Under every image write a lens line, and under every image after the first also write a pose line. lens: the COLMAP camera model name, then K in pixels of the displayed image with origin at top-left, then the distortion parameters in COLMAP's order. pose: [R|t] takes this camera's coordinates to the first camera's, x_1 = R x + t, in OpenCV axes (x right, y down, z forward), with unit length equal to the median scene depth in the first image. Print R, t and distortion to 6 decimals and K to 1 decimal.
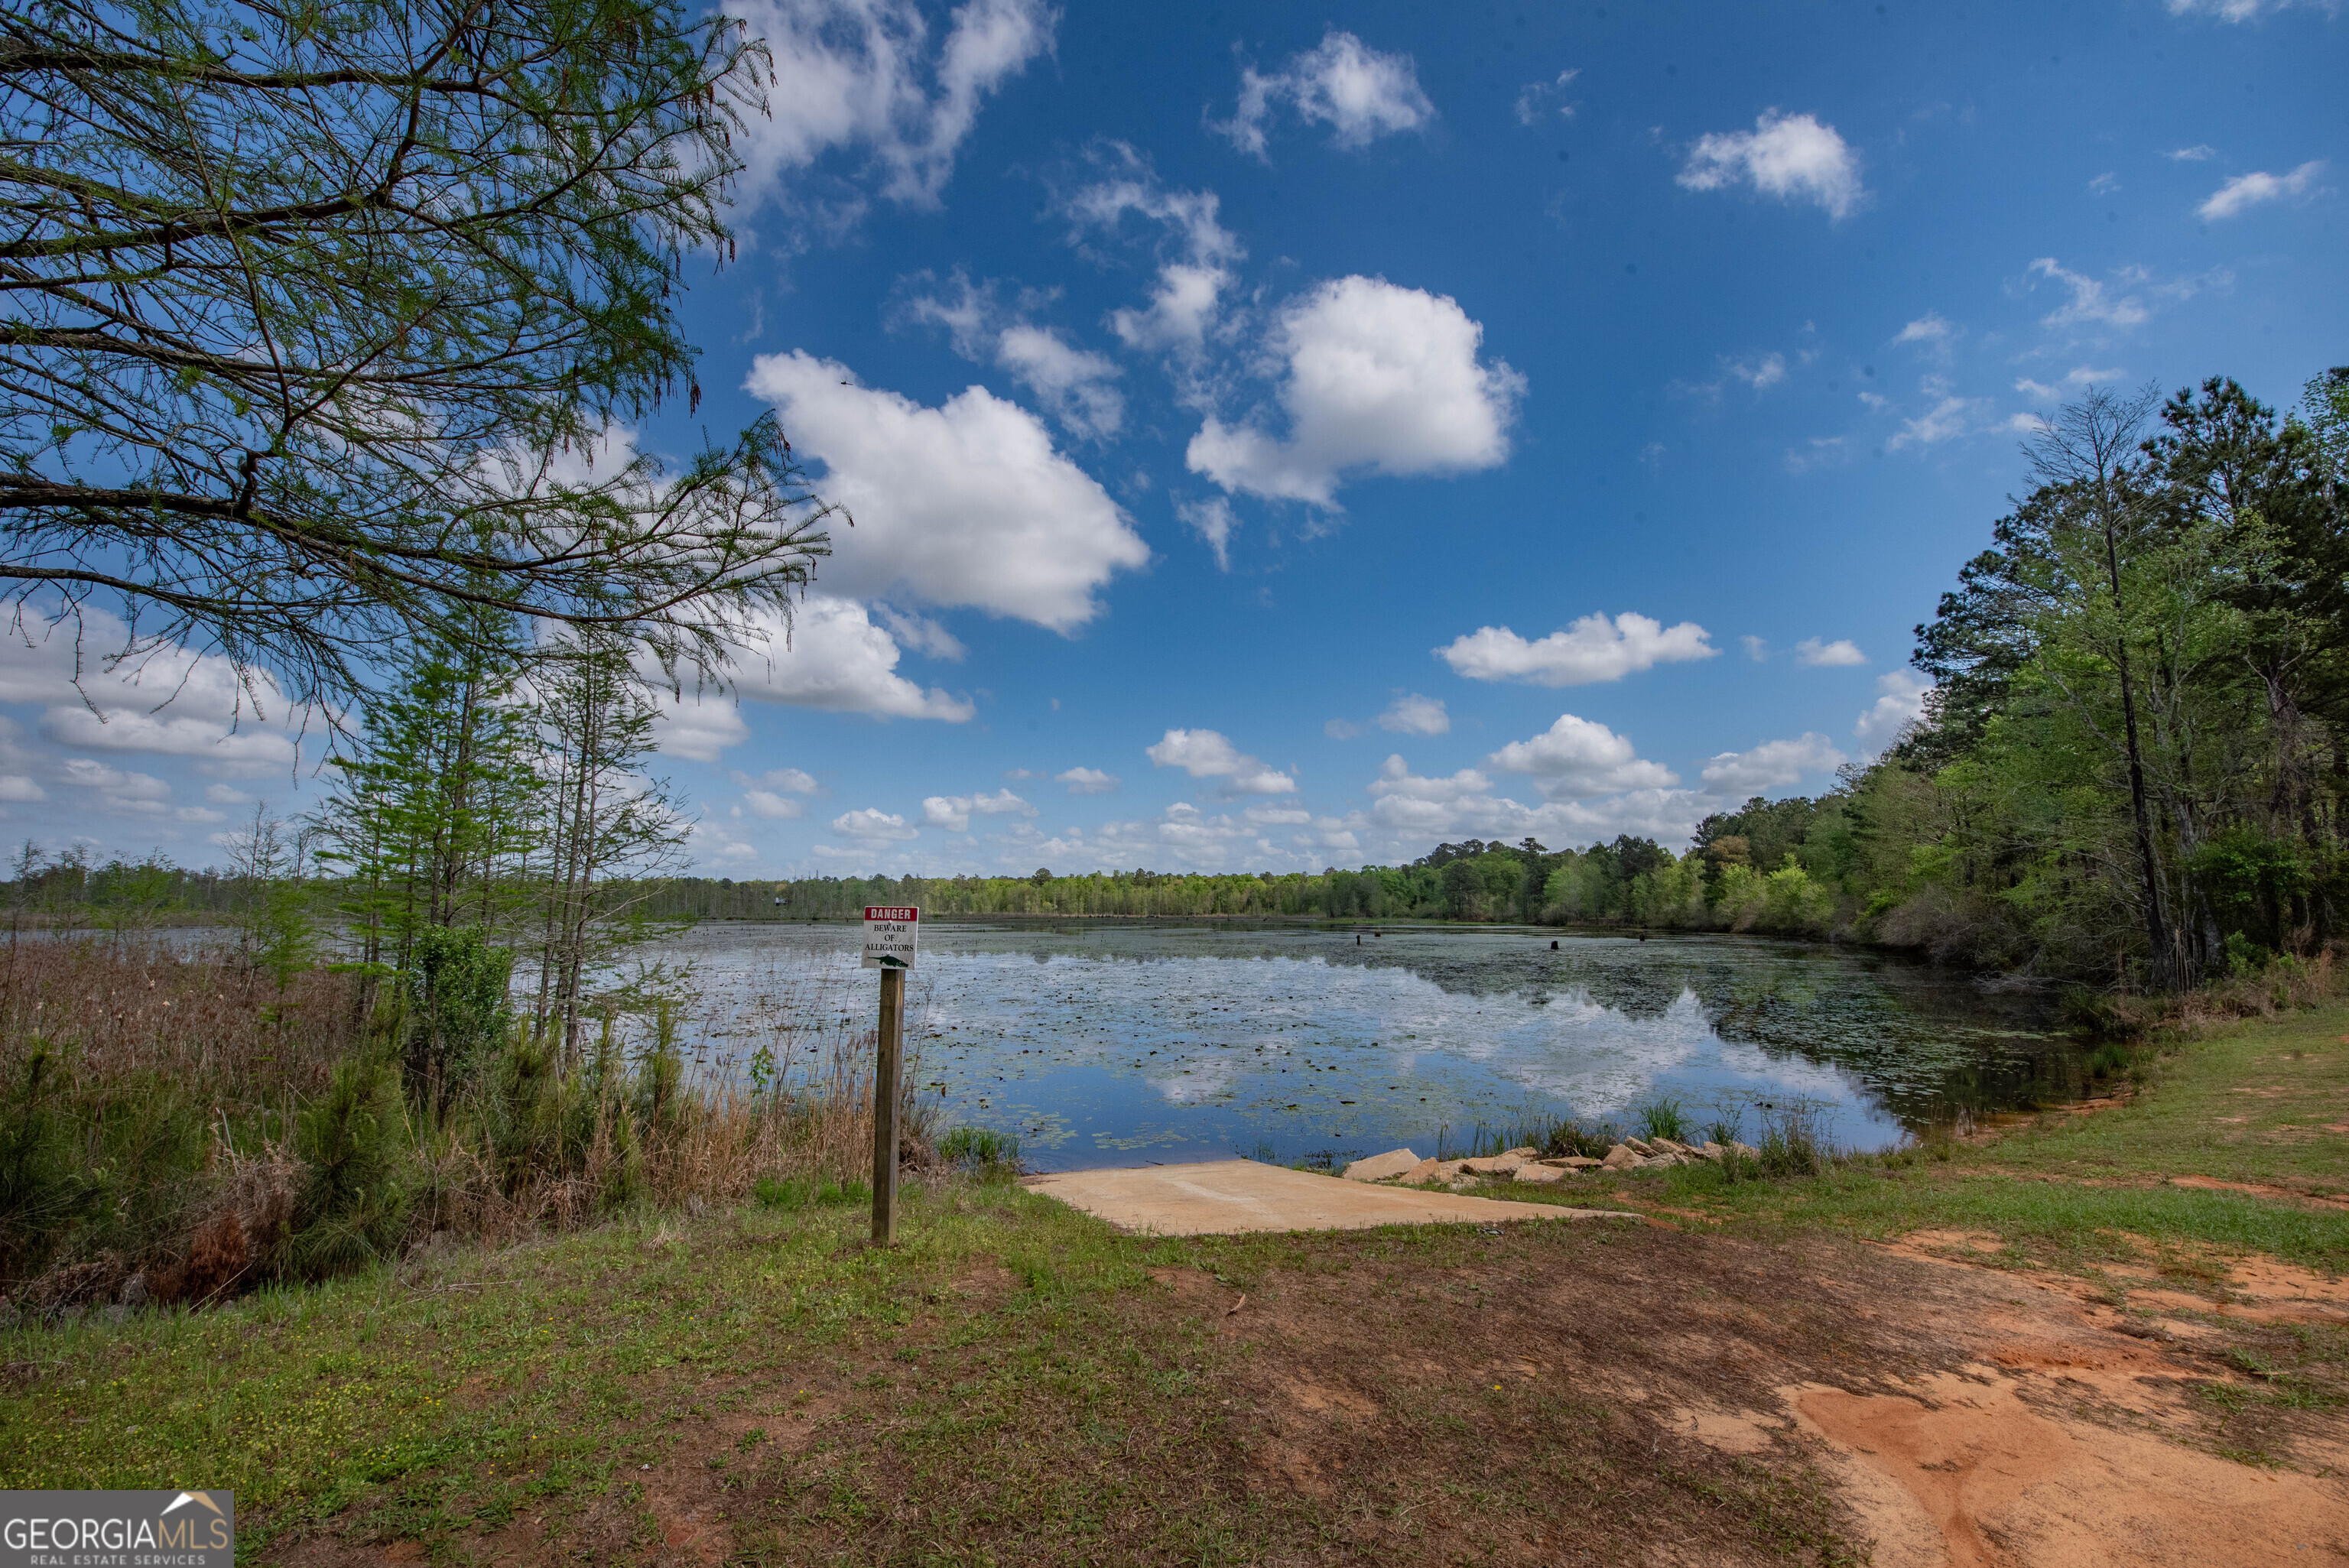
lens RADIAL K [[943.7, 0, 1159.4], [0, 943.7, 796.0], [0, 0, 1]] dist [-0.015271, -0.002366]
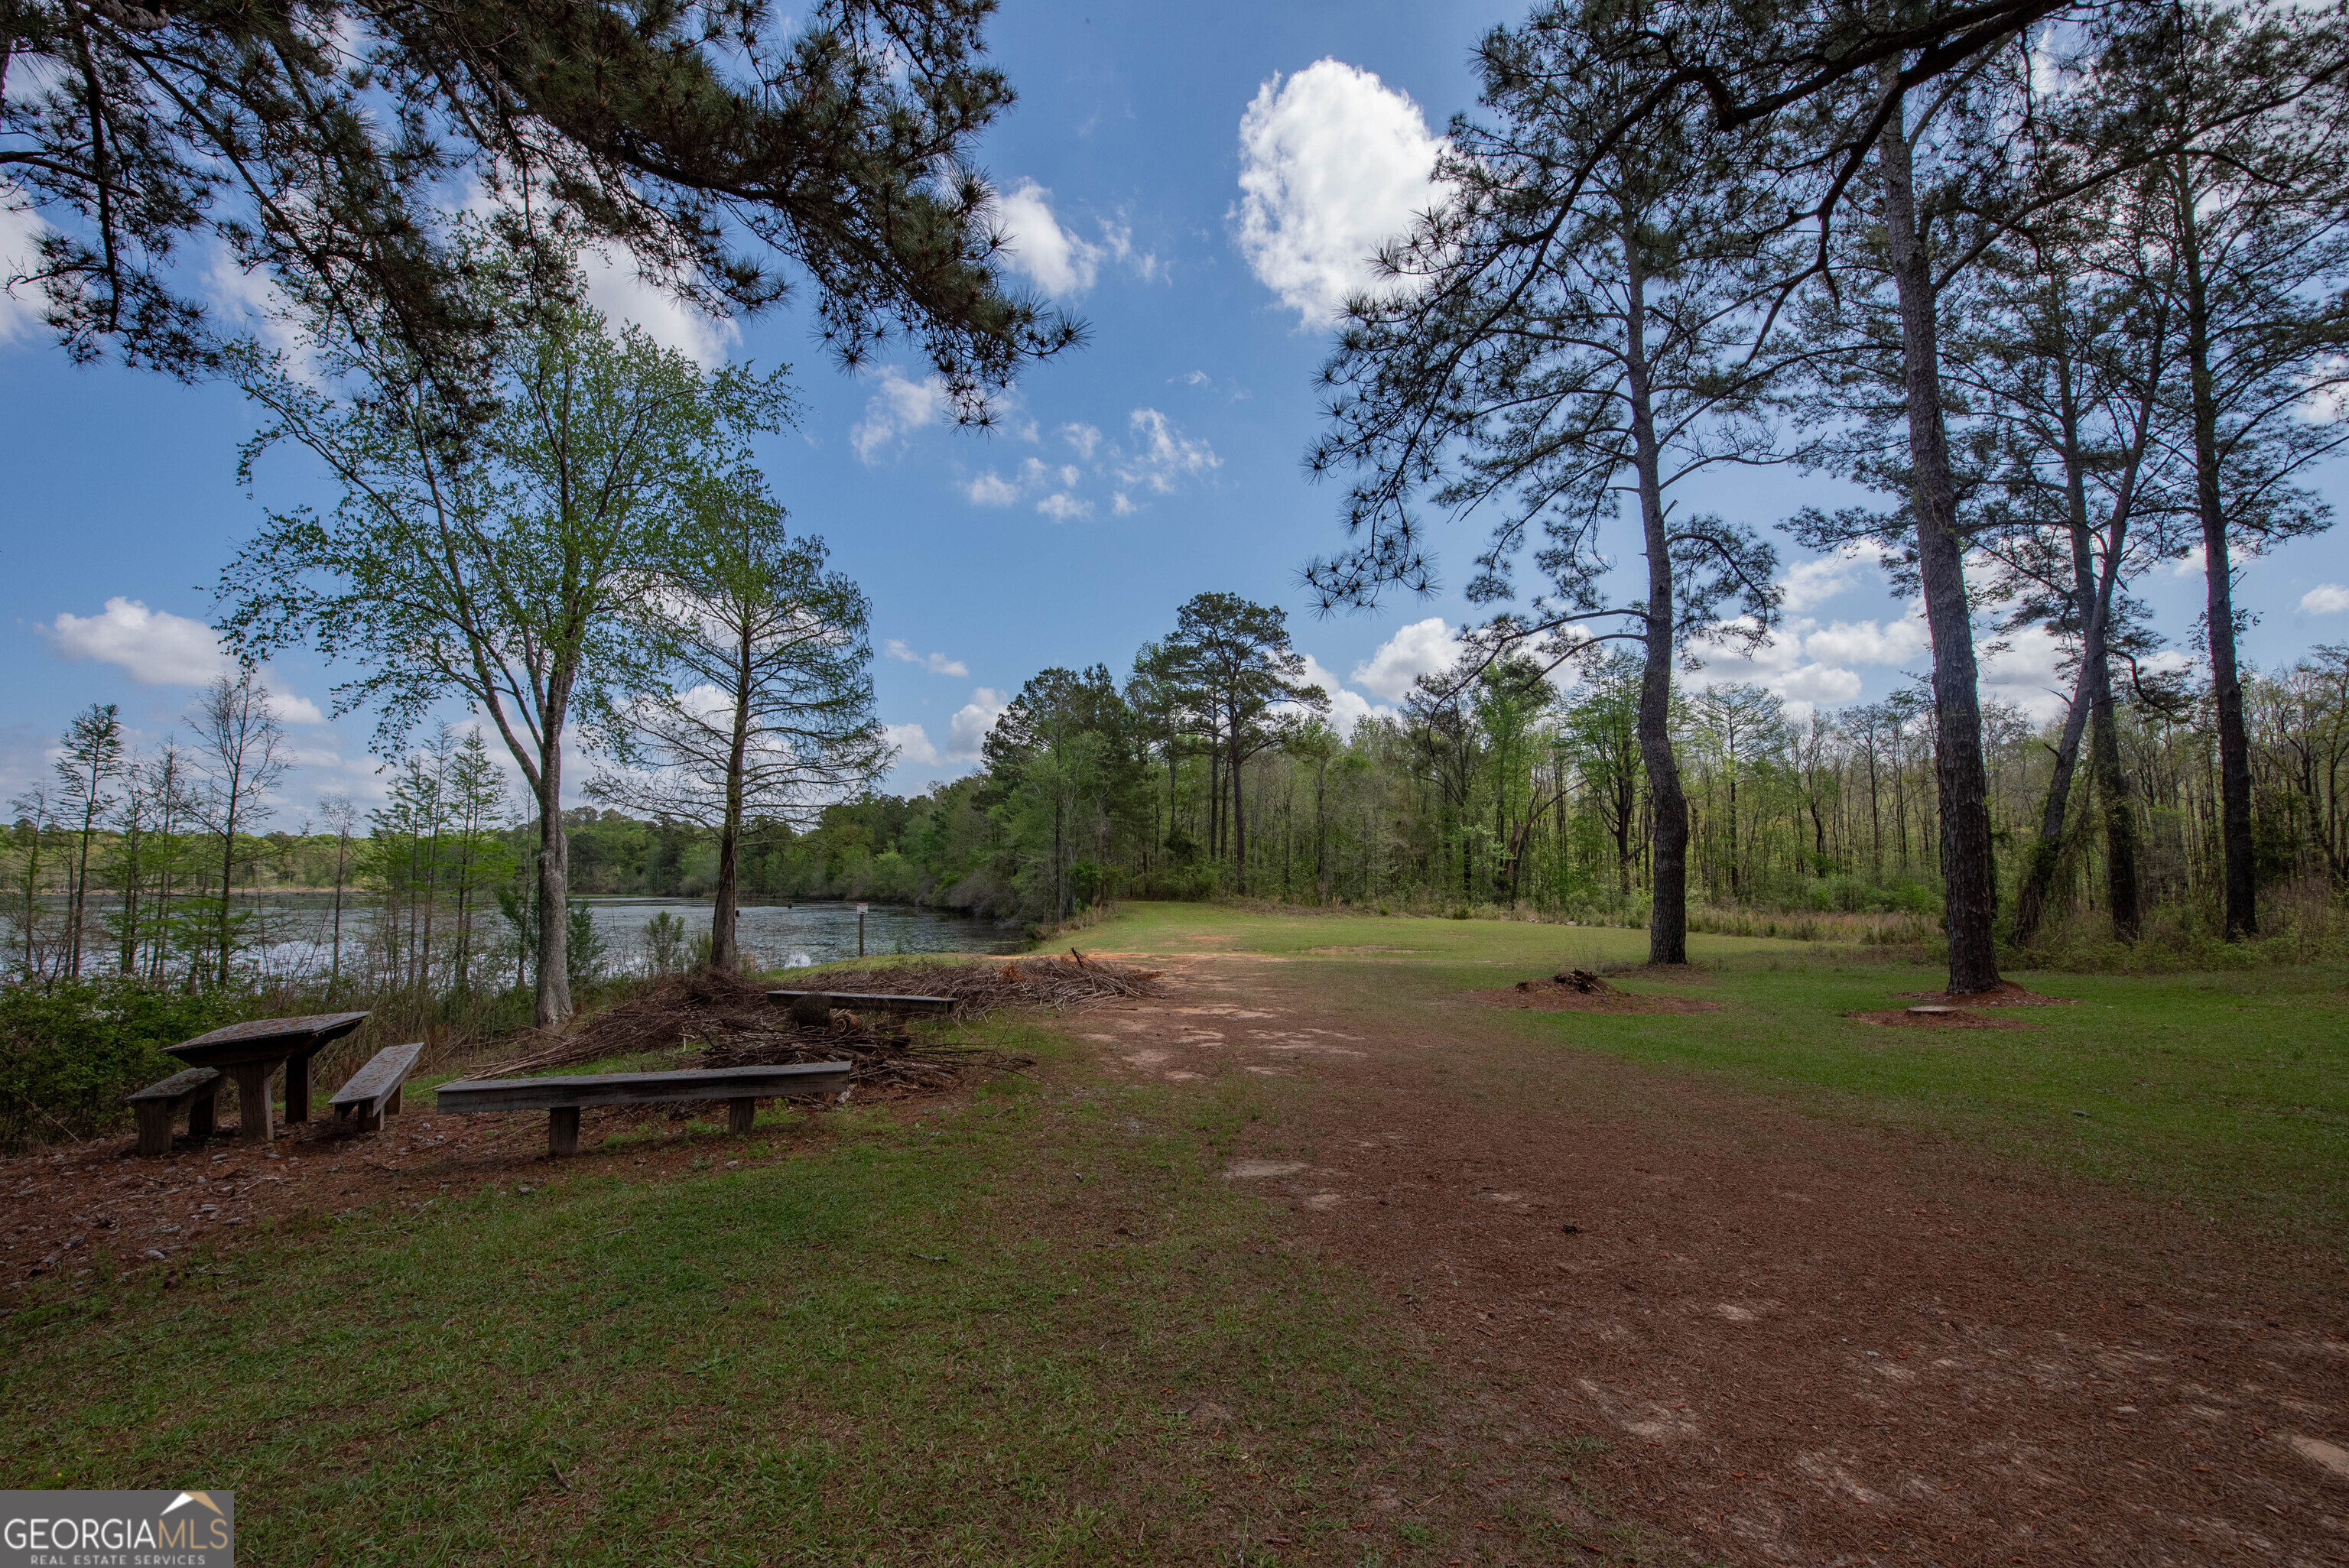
lens RADIAL K [[943.7, 0, 1159.4], [0, 943.7, 796.0], [0, 0, 1]] dist [-0.015271, -0.002366]
pose [[0.630201, 0.063034, 0.773869, -0.189977], [-0.088332, 0.996049, -0.009198, -0.033887], [-0.771391, -0.062561, 0.633279, -0.210226]]
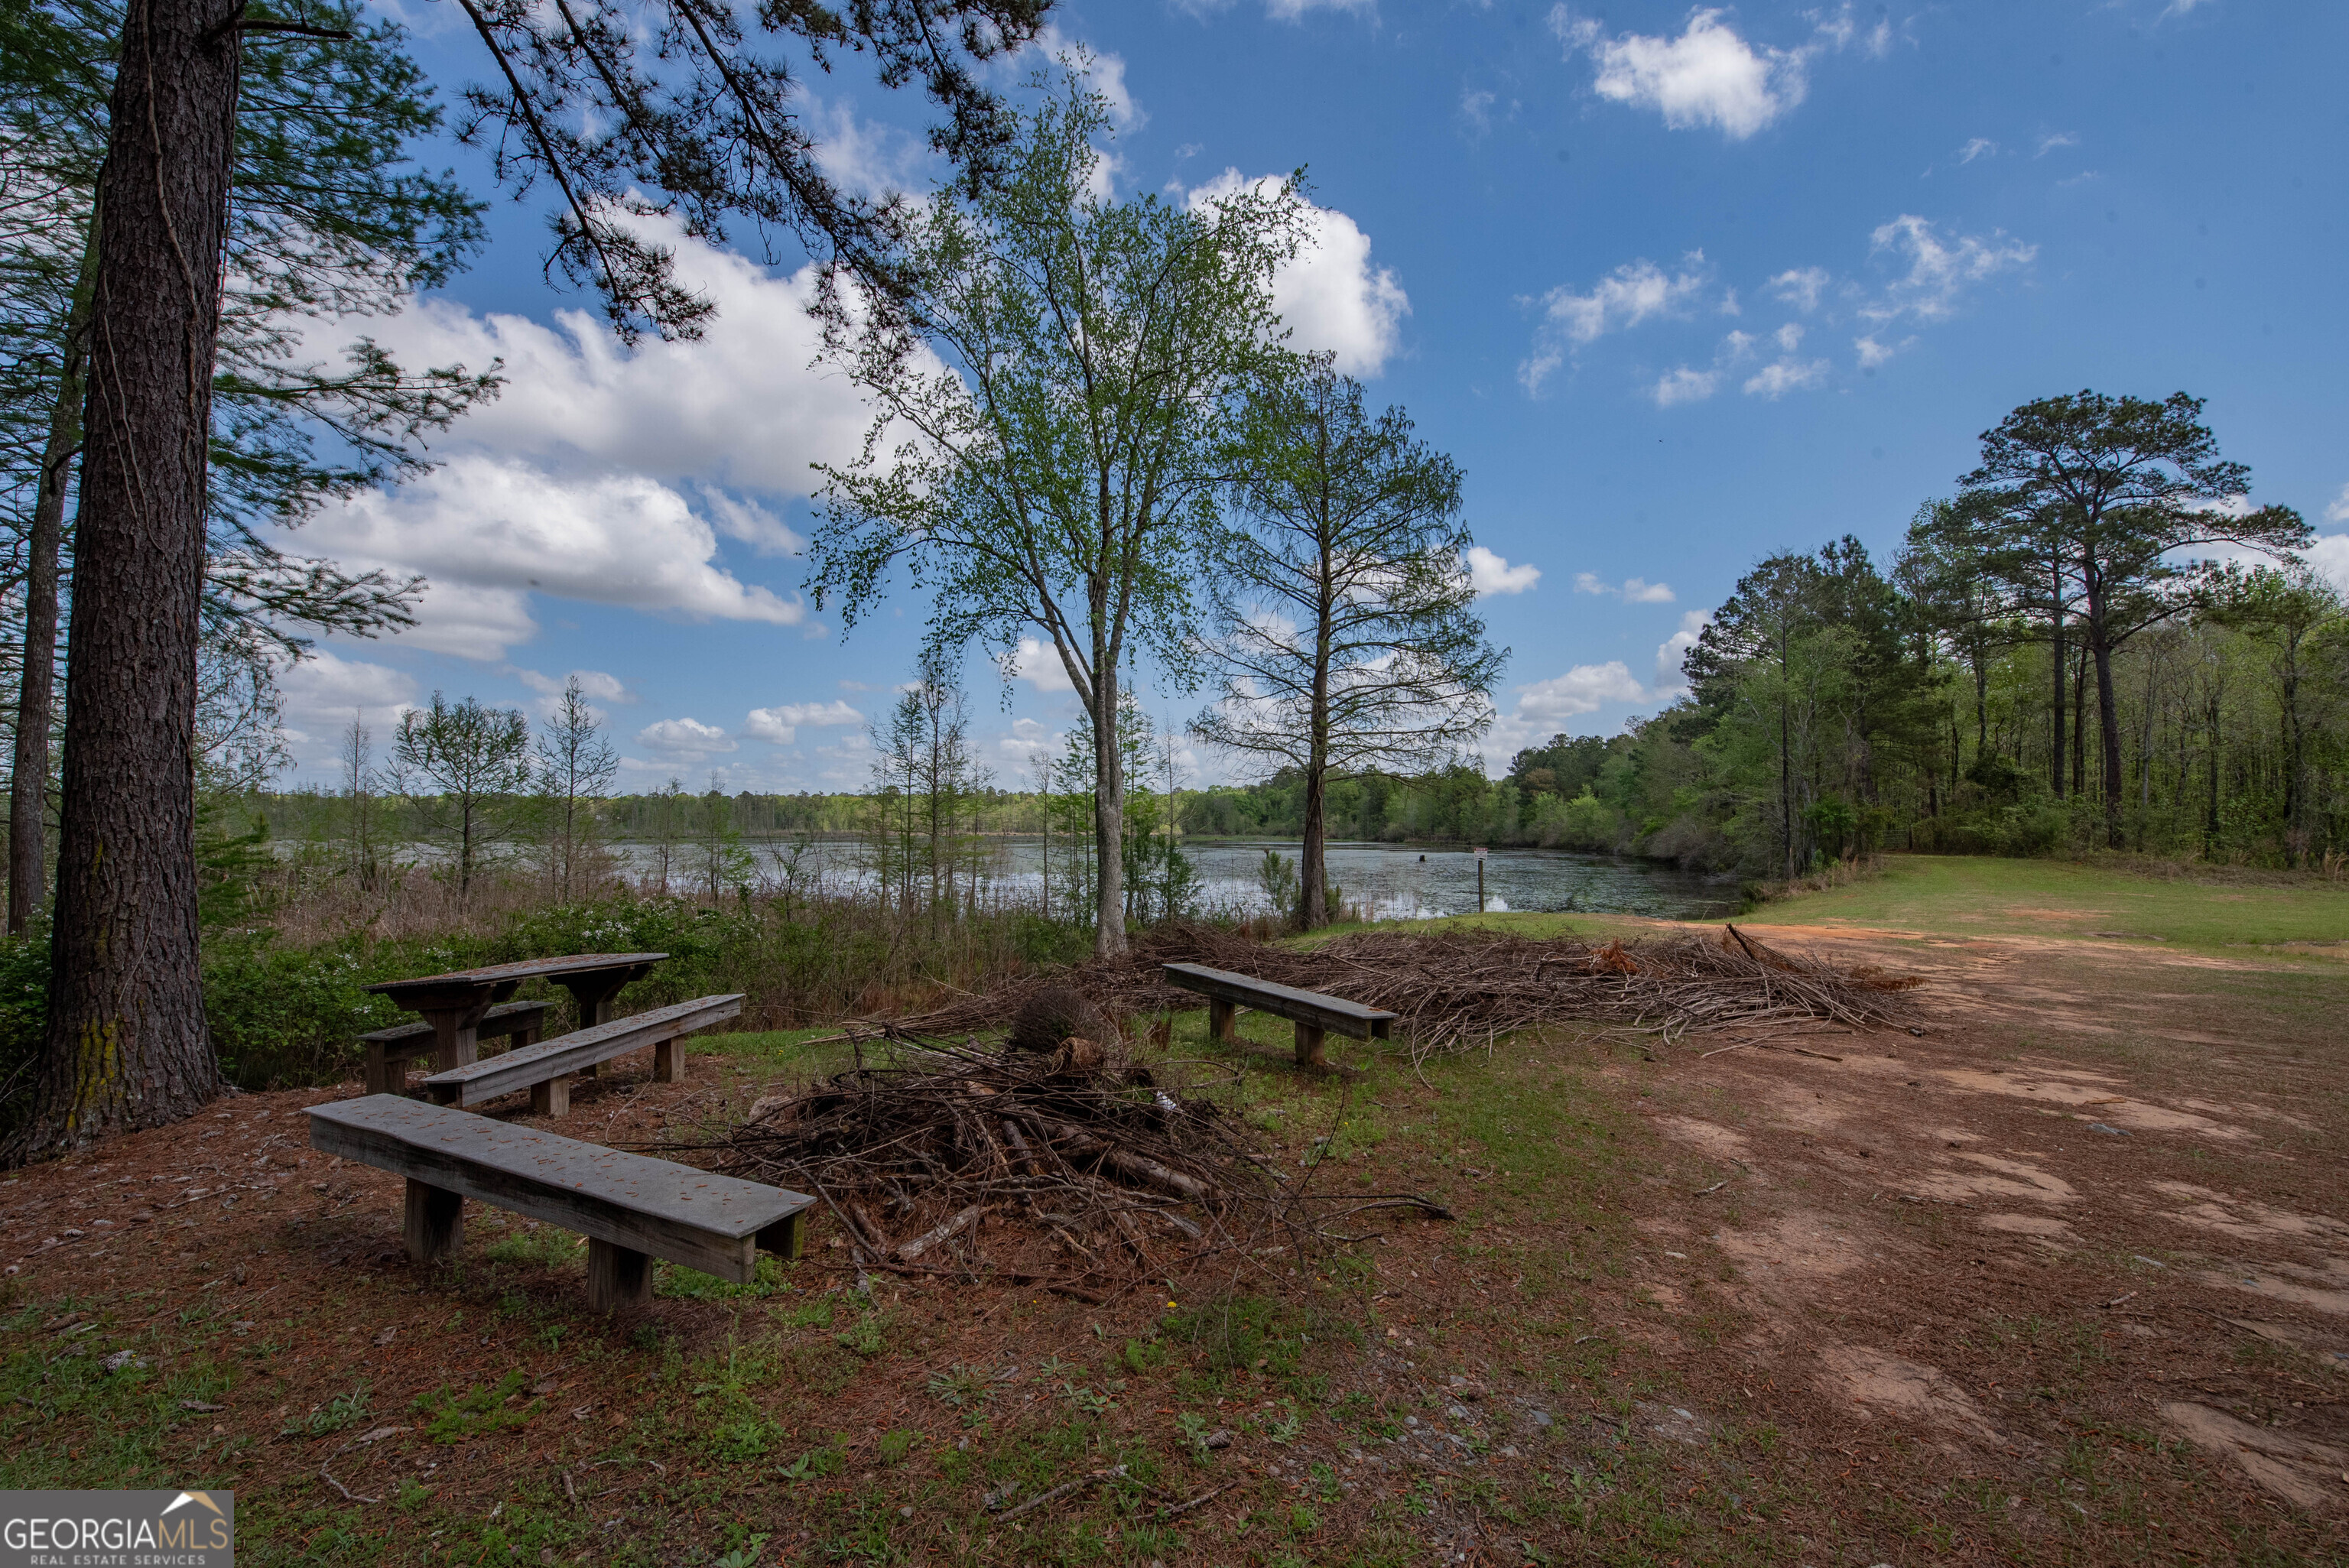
lens RADIAL K [[943.7, 0, 1159.4], [0, 943.7, 796.0], [0, 0, 1]] dist [-0.015271, -0.002366]
pose [[0.984752, 0.004513, 0.173905, -0.141460], [-0.019801, 0.996075, 0.086272, -0.027598], [-0.172833, -0.088400, 0.980976, -0.177085]]
